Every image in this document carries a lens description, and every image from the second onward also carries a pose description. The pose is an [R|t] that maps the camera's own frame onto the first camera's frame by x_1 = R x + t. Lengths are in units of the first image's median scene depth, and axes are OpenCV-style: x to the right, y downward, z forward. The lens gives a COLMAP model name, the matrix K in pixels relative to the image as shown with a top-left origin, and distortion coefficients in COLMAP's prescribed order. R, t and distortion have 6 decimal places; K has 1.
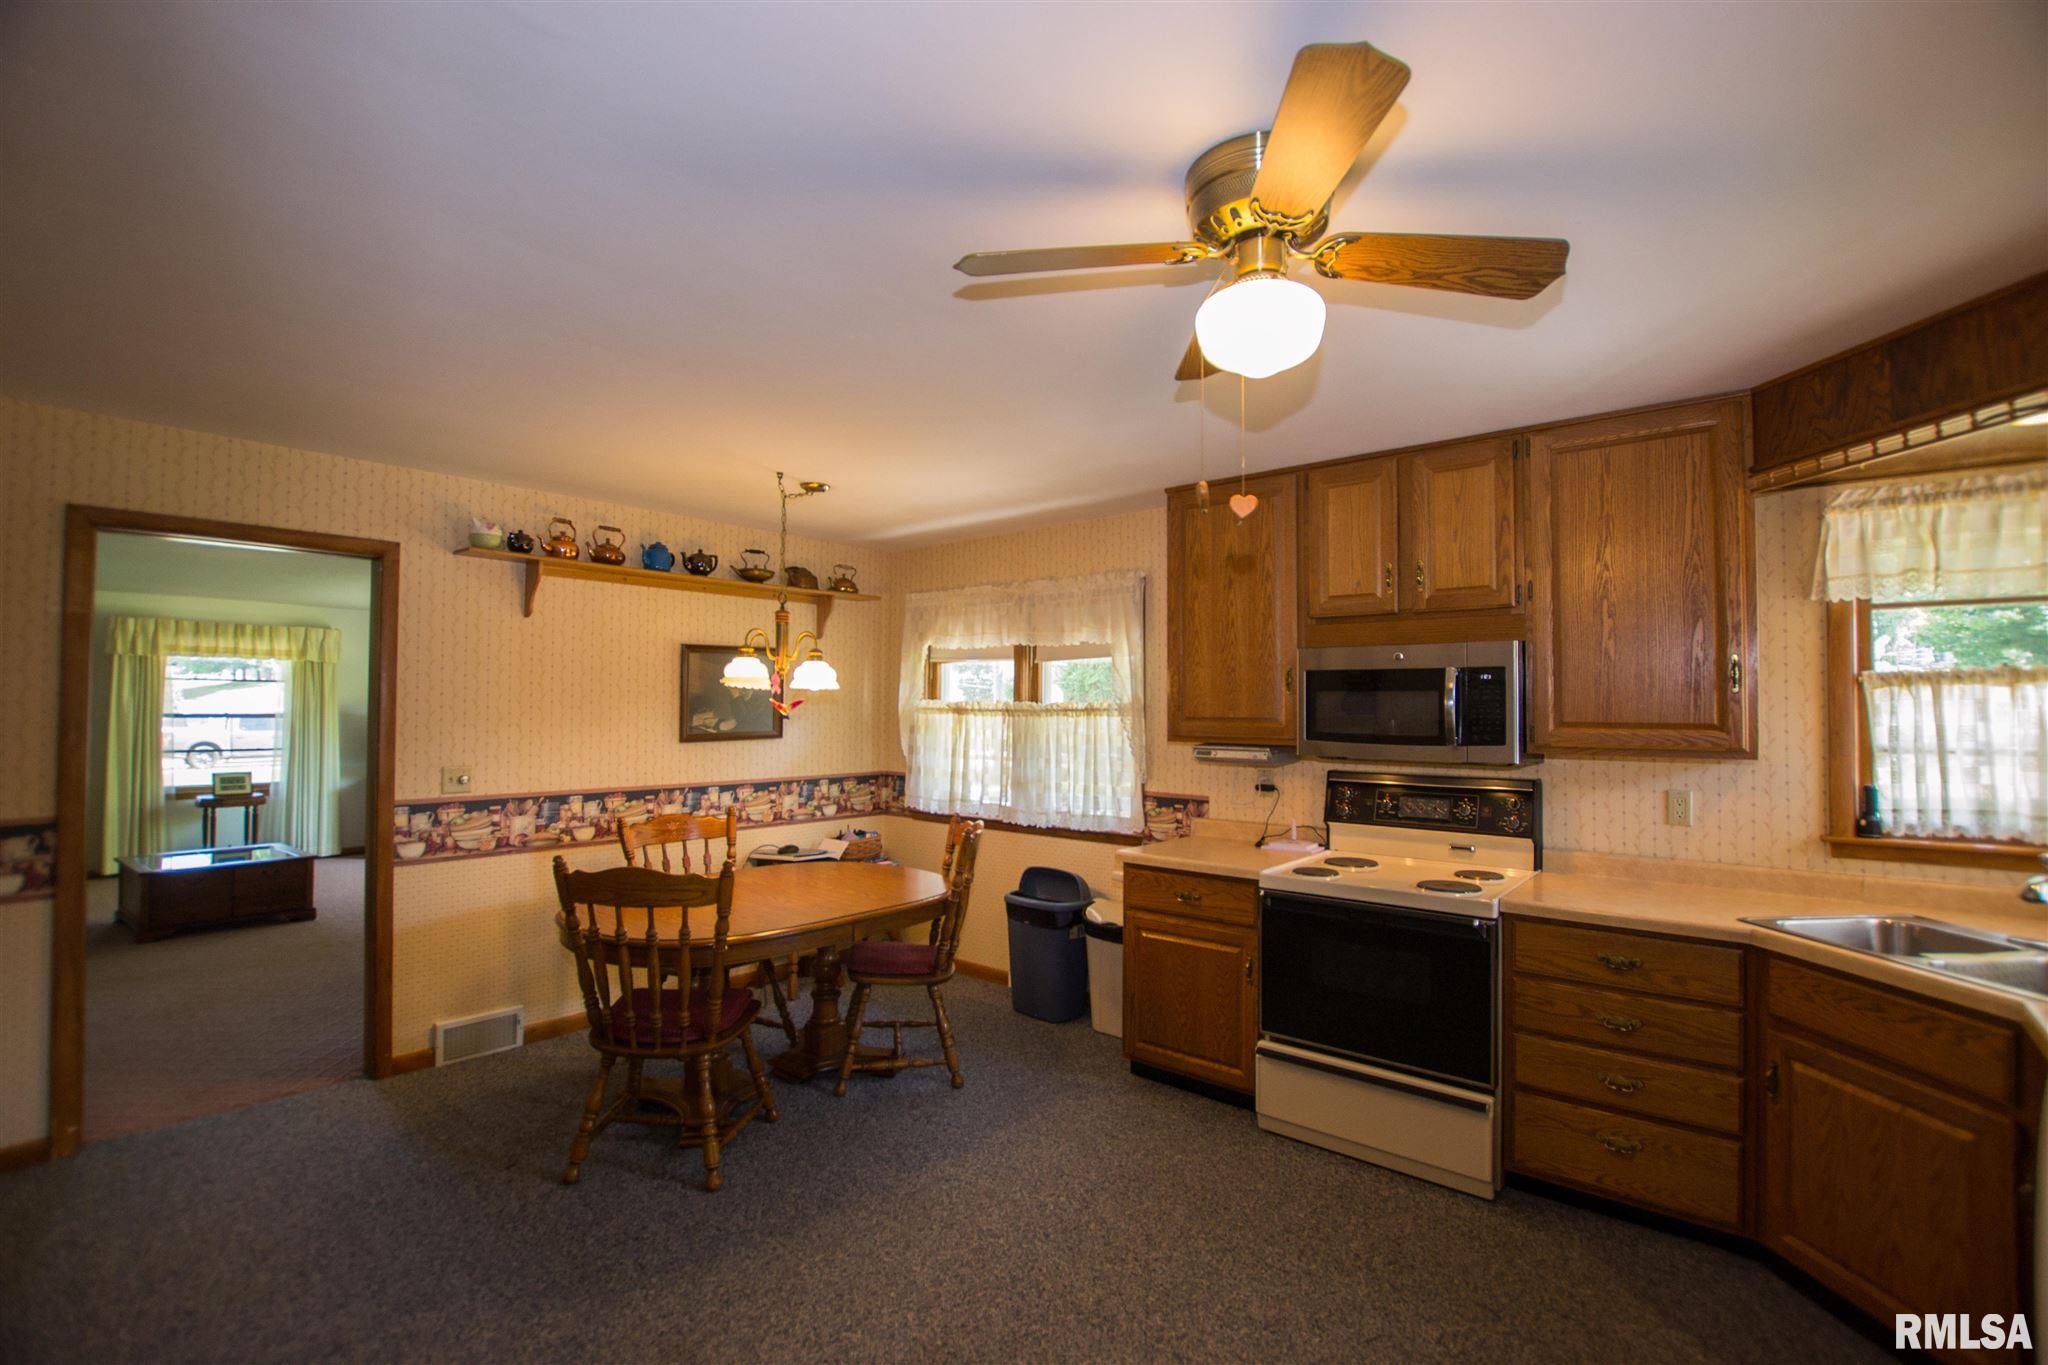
lens RADIAL K [[918.5, 0, 1031.5], [0, 918.5, 685.1], [0, 0, 1]] dist [-0.023948, 0.000202]
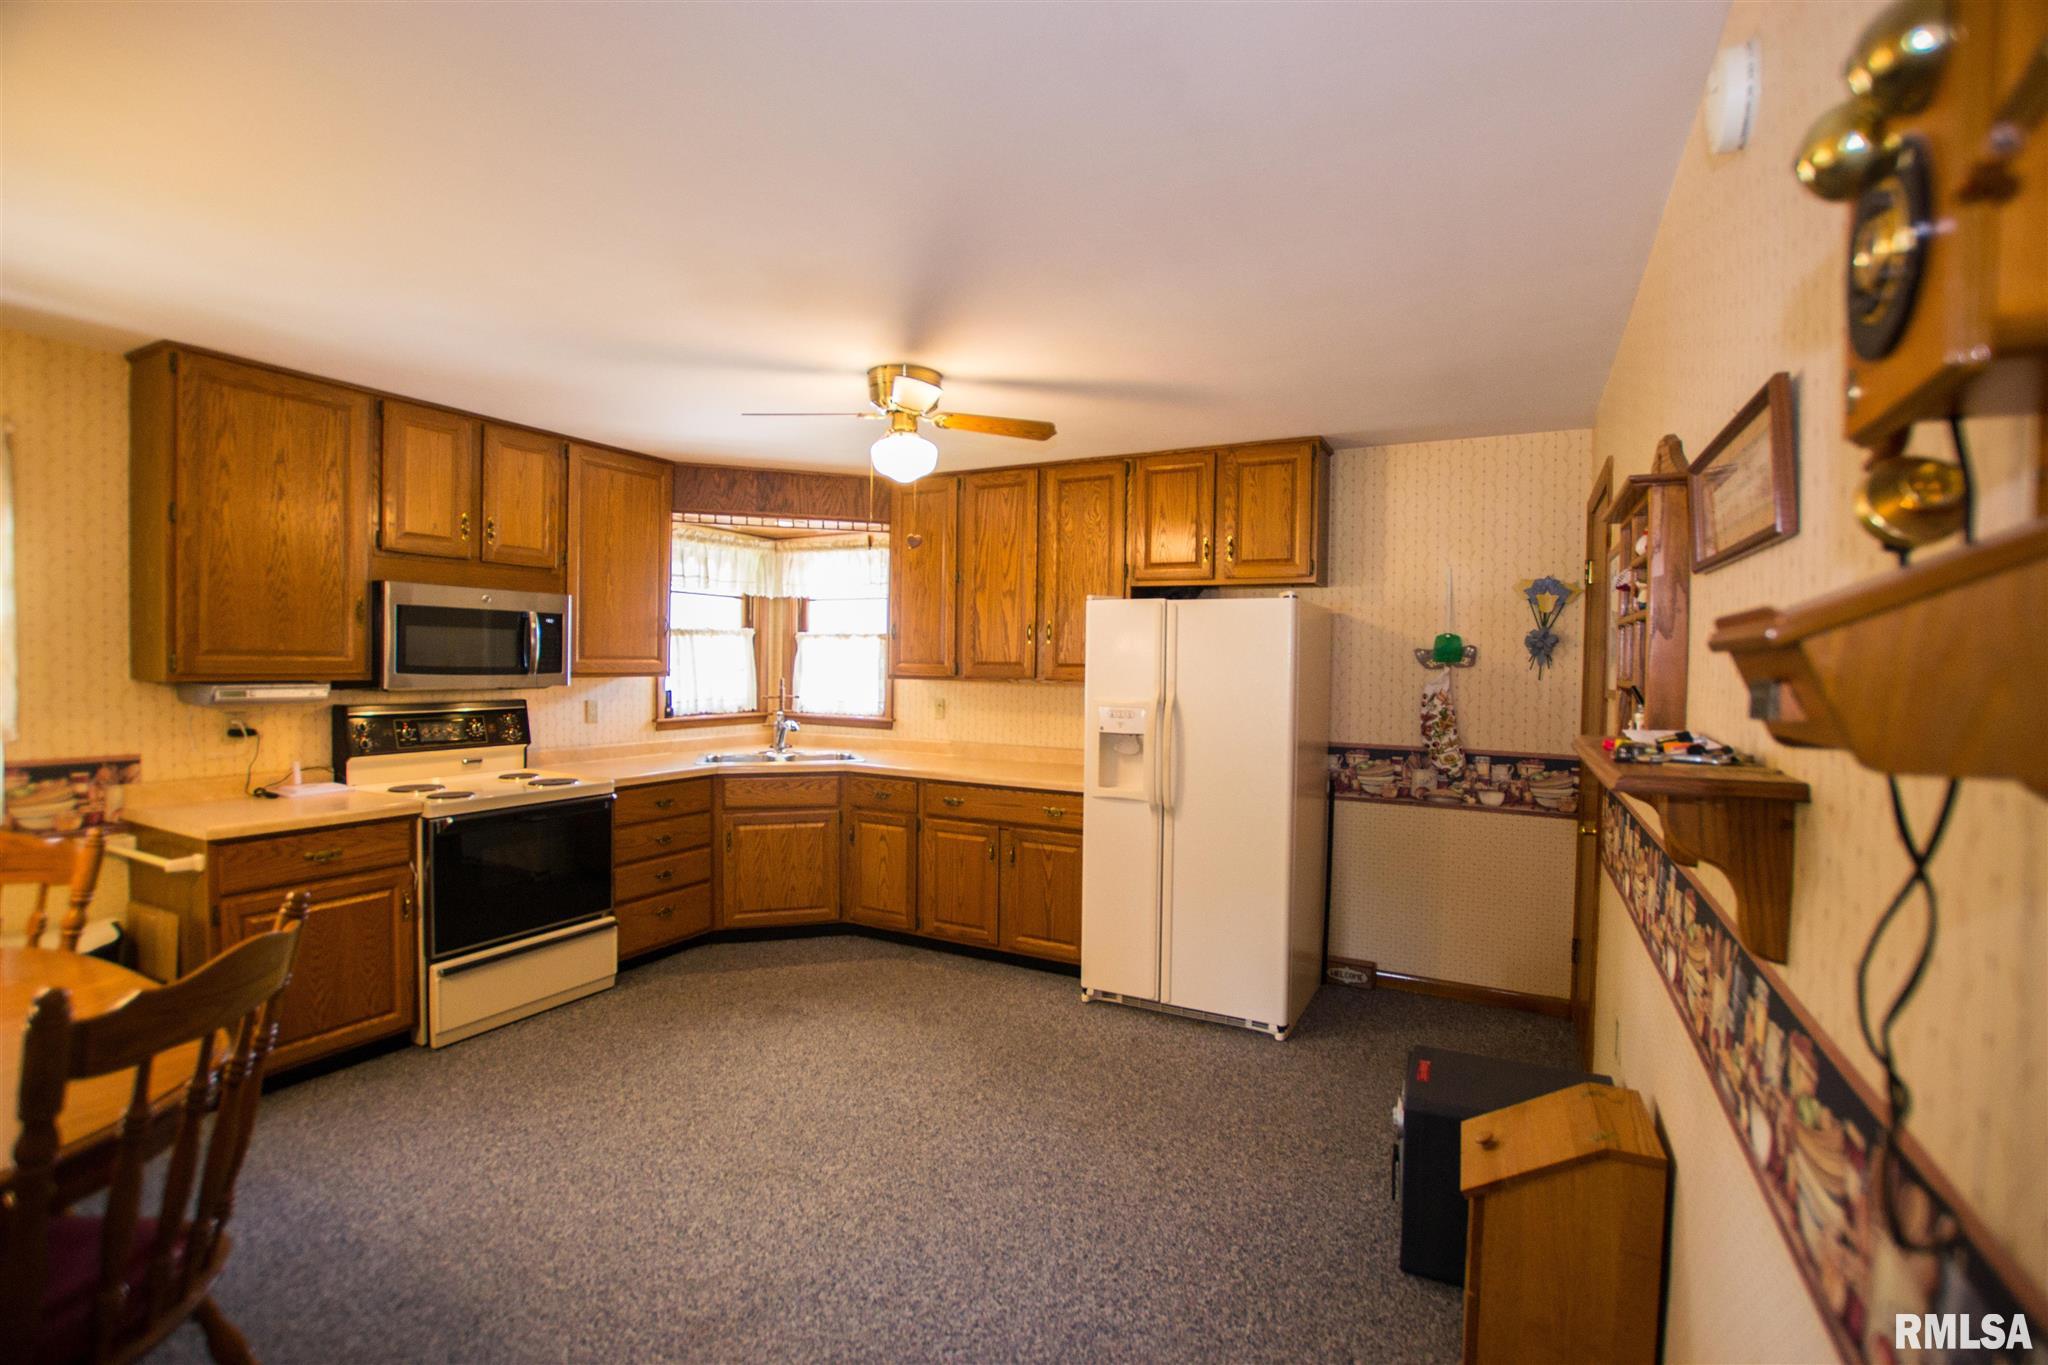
lens RADIAL K [[918.5, 0, 1031.5], [0, 918.5, 685.1], [0, 0, 1]] dist [-0.023948, 0.000202]
pose [[-0.218233, -0.037885, 0.975161, -0.922340], [-0.044894, 0.998578, 0.028748, 0.014419], [-0.974864, -0.037505, -0.219623, 0.609381]]
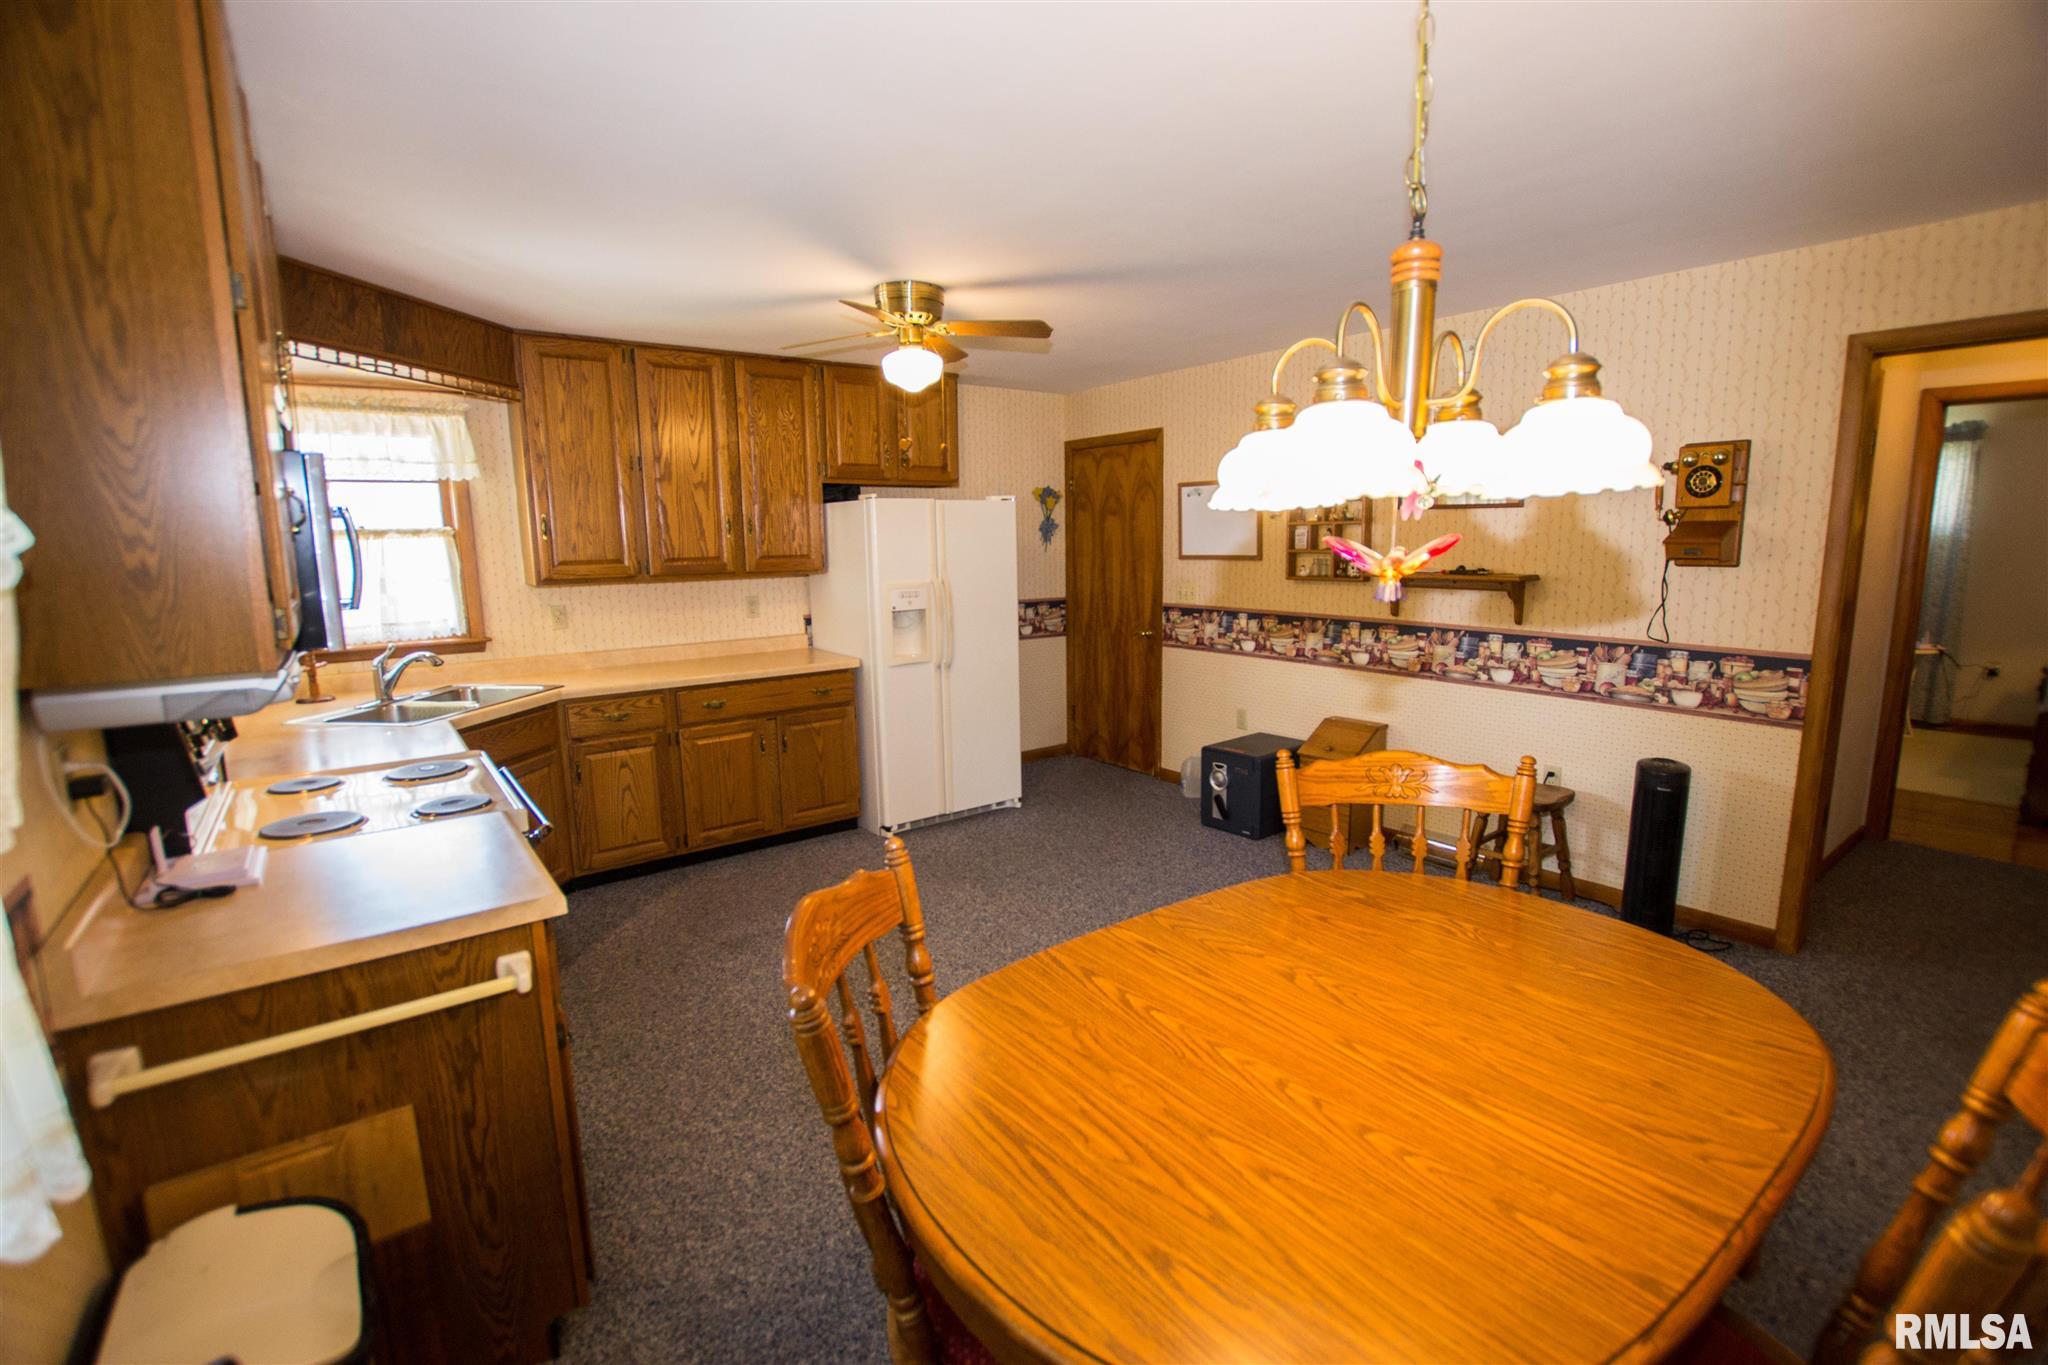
lens RADIAL K [[904.0, 0, 1024.0], [0, 904.0, 682.5], [0, 0, 1]] dist [-0.026517, -0.000062]
pose [[-0.974852, -0.025749, 0.221359, -0.256570], [0.003900, 0.991179, 0.132474, 0.031630], [-0.222817, 0.130006, -0.966153, 1.614573]]
